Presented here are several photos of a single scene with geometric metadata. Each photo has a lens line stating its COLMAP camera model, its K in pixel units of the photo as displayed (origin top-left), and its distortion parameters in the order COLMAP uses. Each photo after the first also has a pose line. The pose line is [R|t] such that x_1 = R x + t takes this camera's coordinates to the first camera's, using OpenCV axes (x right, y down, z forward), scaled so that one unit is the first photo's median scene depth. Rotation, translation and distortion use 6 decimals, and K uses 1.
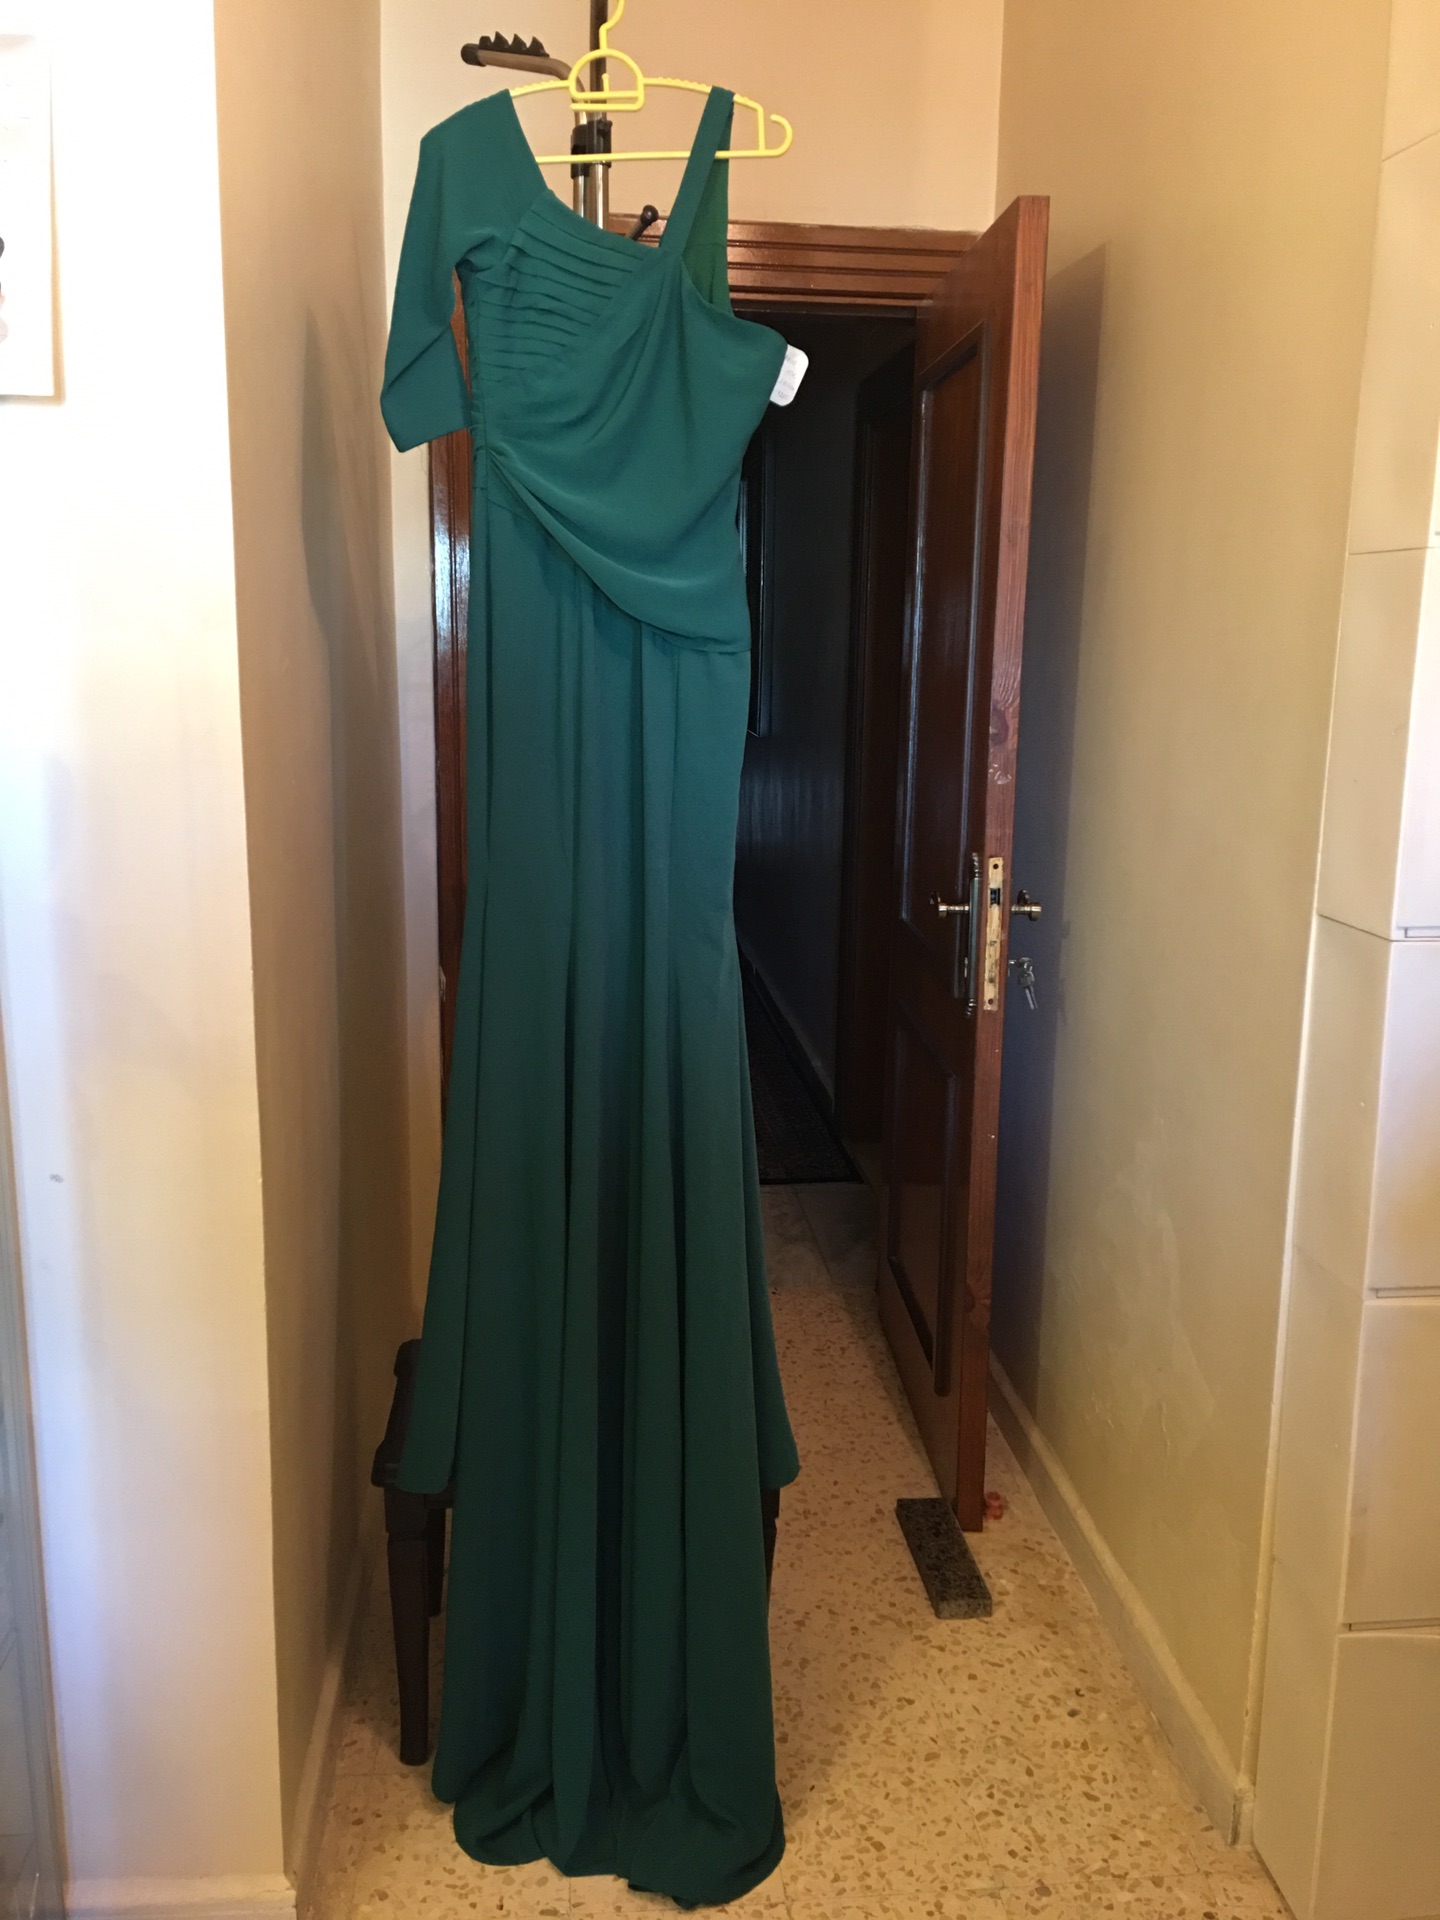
lens RADIAL K [[1616.5, 0, 714.1], [0, 1616.5, 959.9], [0, 0, 1]] dist [0.180835, -0.269288]
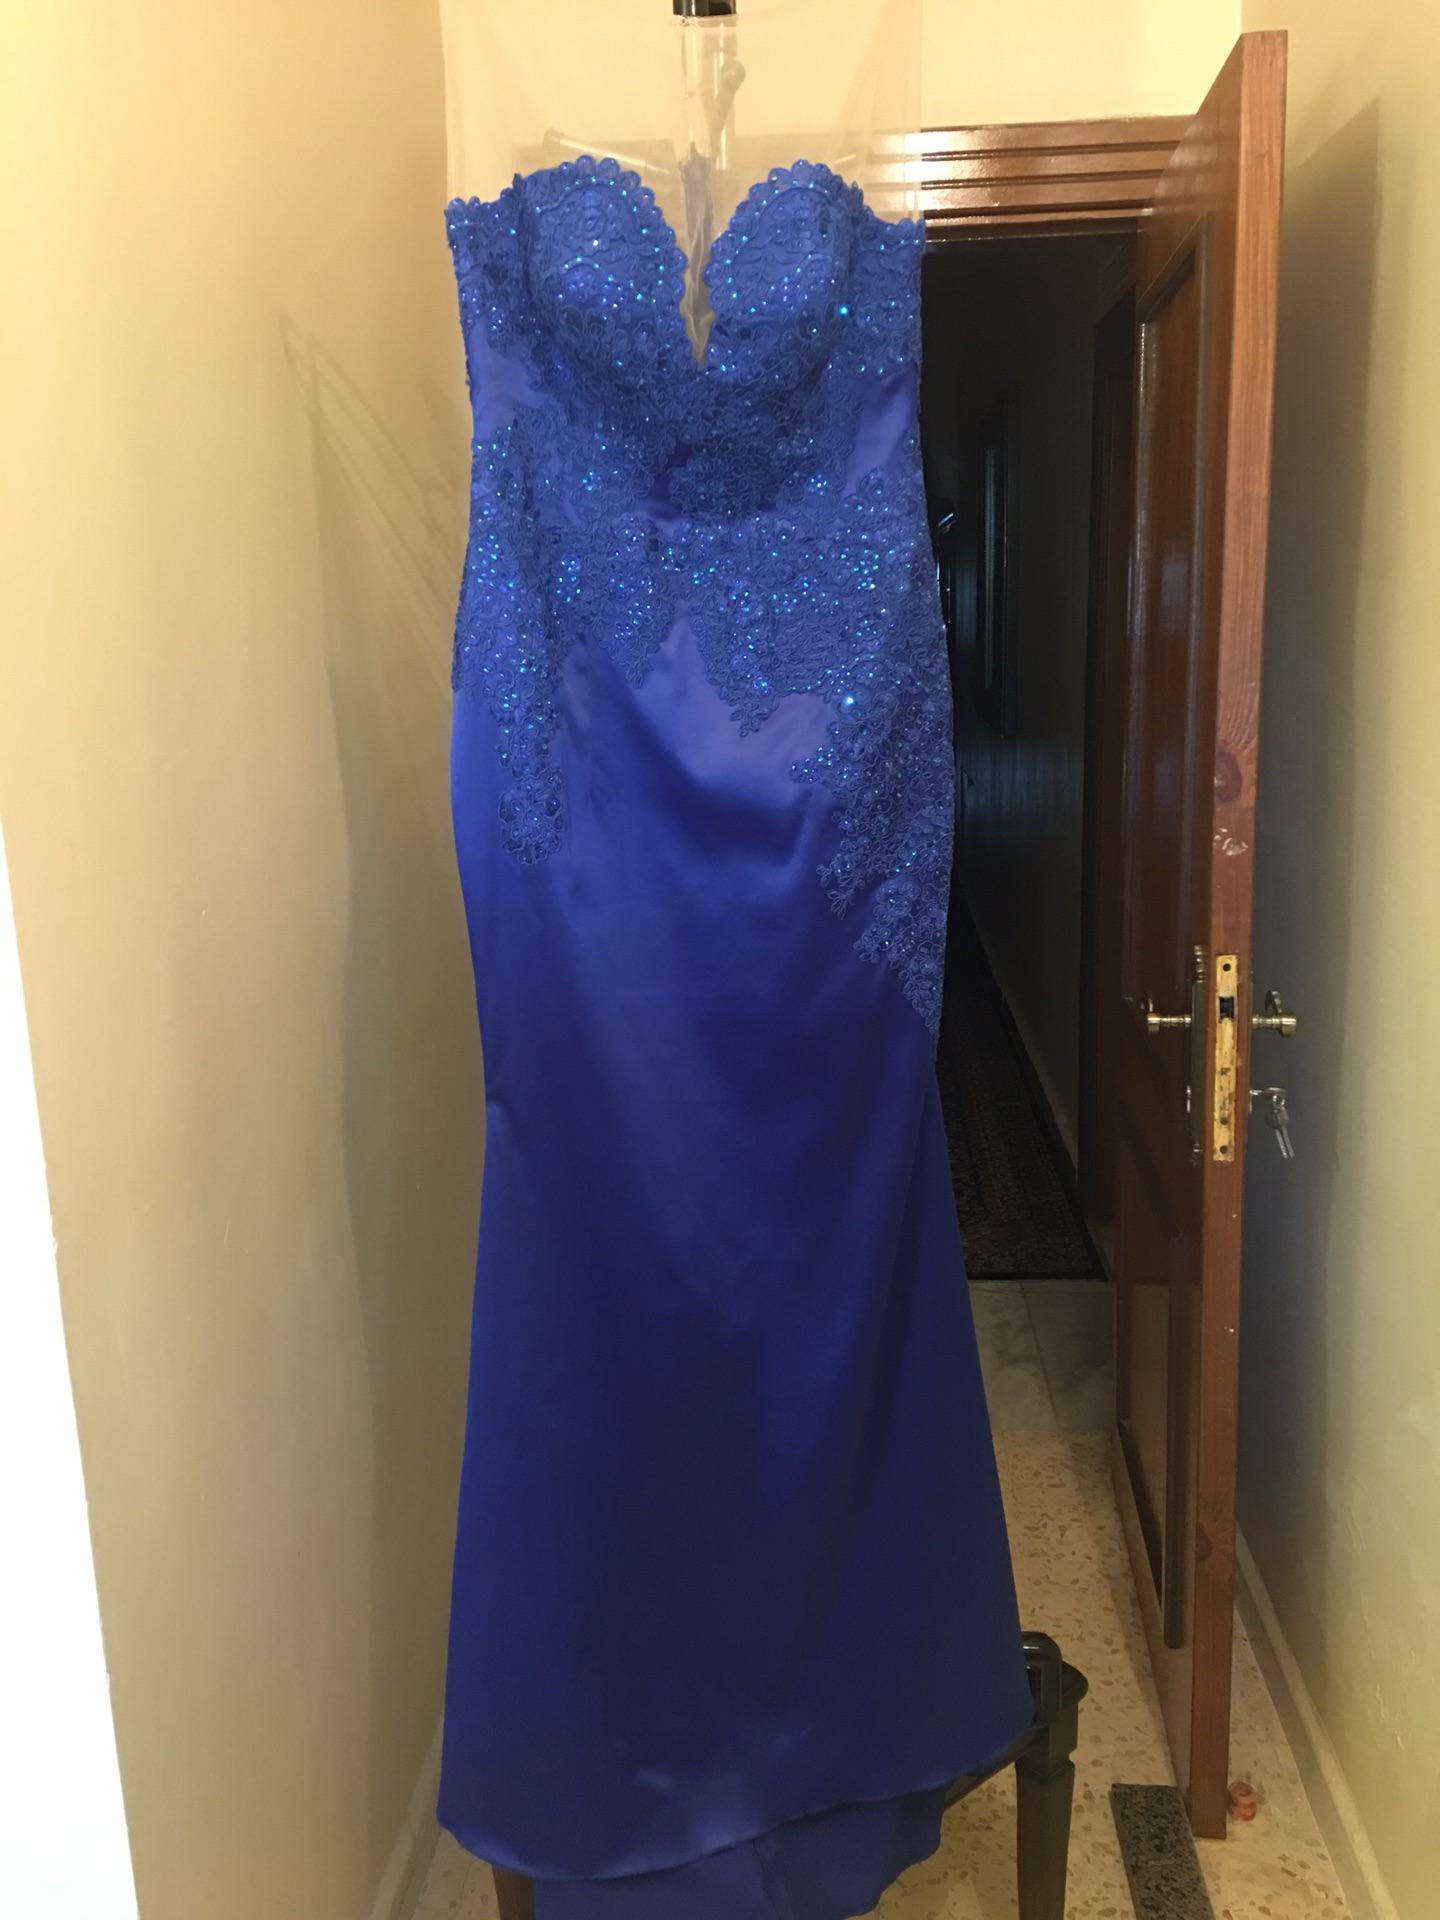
lens RADIAL K [[1617.0, 0, 706.2], [0, 1617.0, 958.2], [0, 0, 1]] dist [0.145269, -0.203567]
pose [[0.982619, -0.008814, -0.185423, 0.083723], [0.011485, 0.999845, 0.013334, -0.076081], [0.185277, -0.015231, 0.982568, 0.251046]]
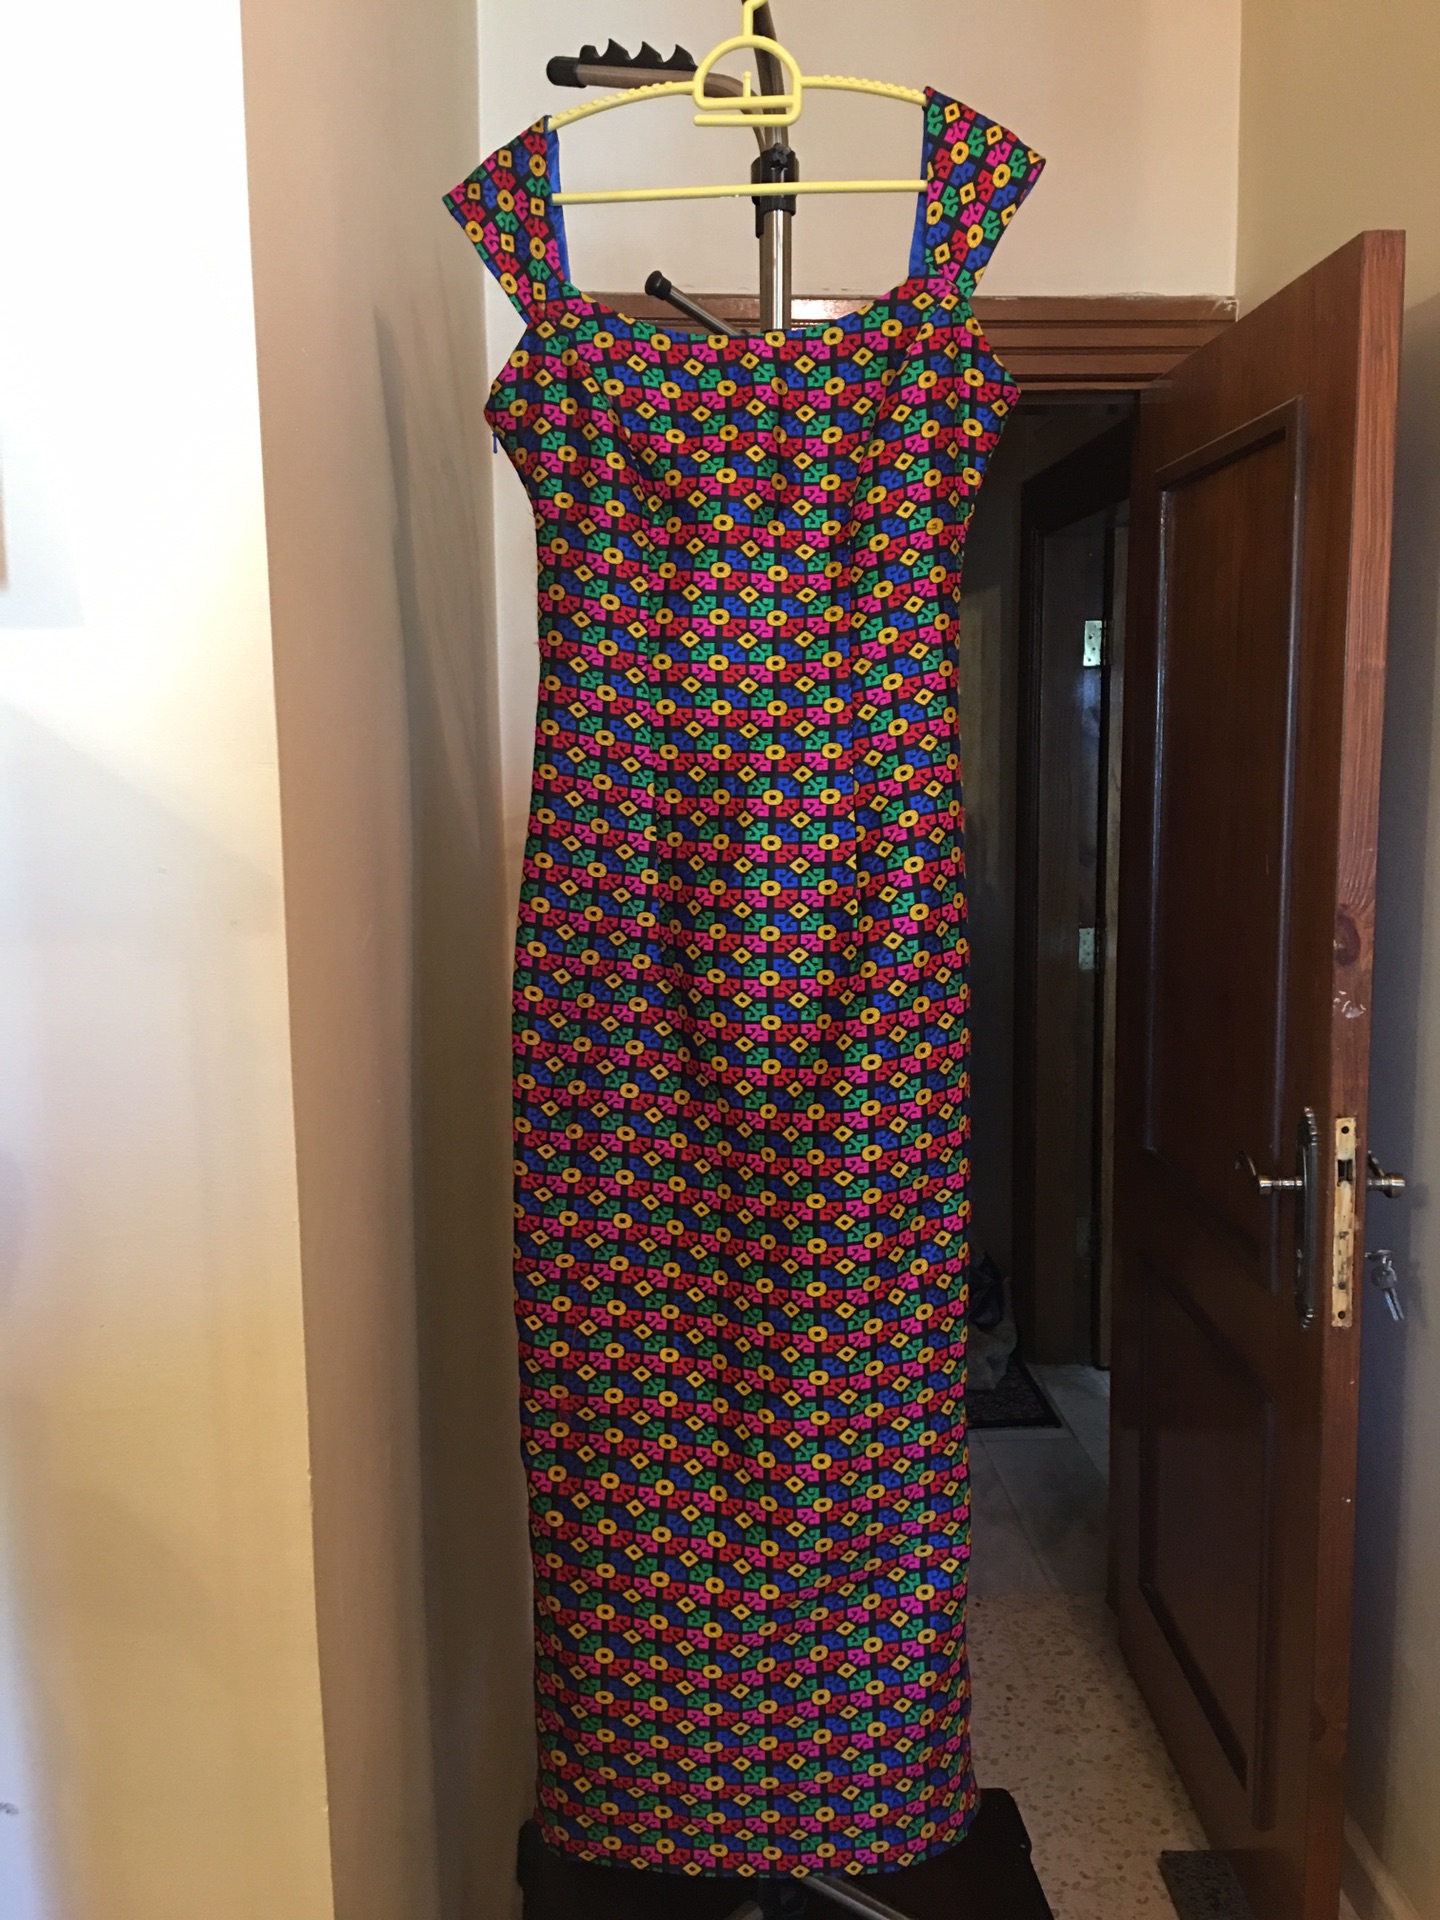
lens RADIAL K [[1628.2, 0, 737.4], [0, 1628.2, 950.2], [0, 0, 1]] dist [0.114797, -0.179354]
pose [[0.999249, -0.018764, -0.033907, -0.070693], [0.016694, 0.998038, -0.060338, -0.100133], [0.034973, 0.059727, 0.997602, 0.269054]]
